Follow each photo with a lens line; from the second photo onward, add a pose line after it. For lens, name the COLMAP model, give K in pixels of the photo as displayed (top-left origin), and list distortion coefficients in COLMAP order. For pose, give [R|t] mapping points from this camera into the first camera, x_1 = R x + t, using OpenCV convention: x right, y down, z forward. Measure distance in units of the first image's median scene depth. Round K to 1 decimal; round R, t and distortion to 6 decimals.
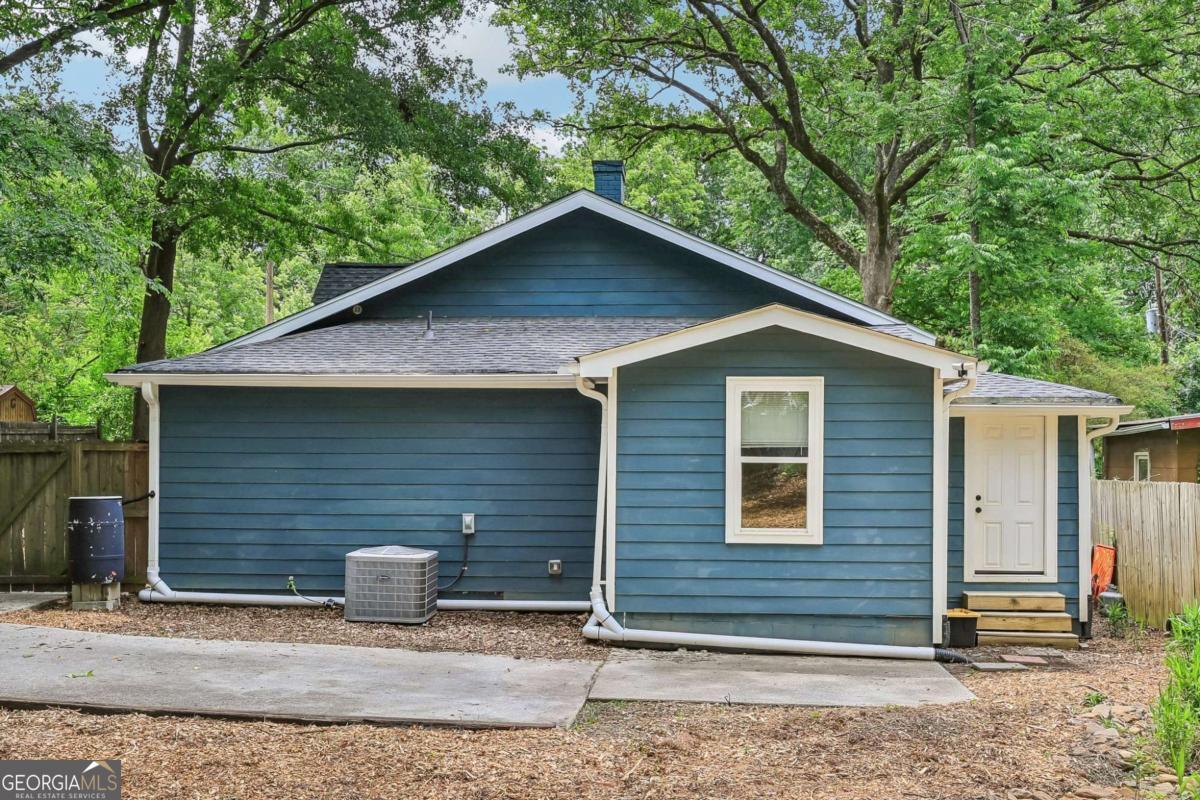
lens RADIAL K [[1388.2, 0, 599.8], [0, 1388.2, 407.1], [0, 0, 1]] dist [0.015451, 0.000000]
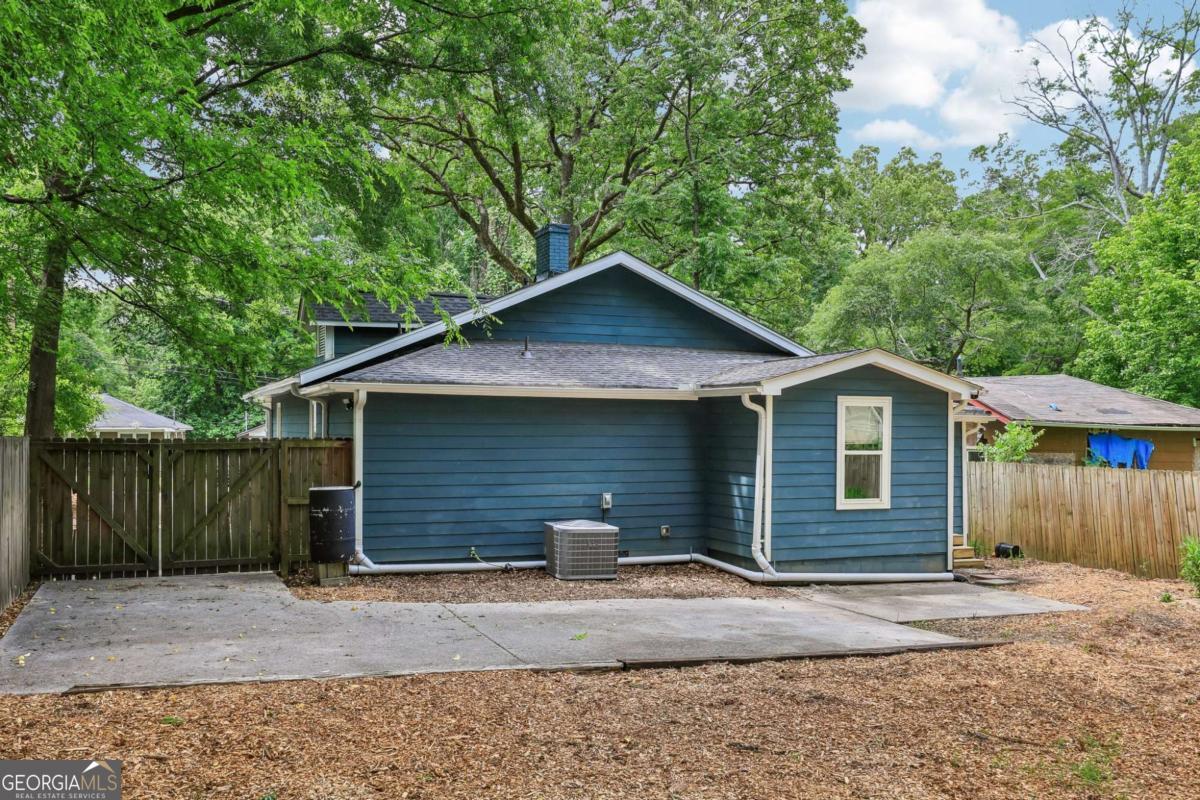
lens RADIAL K [[1029.2, 0, 600.1], [0, 1029.2, 393.9], [0, 0, 1]] dist [0.006427, 0.000506]
pose [[0.894724, 0.015647, 0.446344, -0.555163], [-0.015182, 0.999874, -0.004617, -0.013627], [-0.446360, -0.002645, 0.894849, 0.128295]]
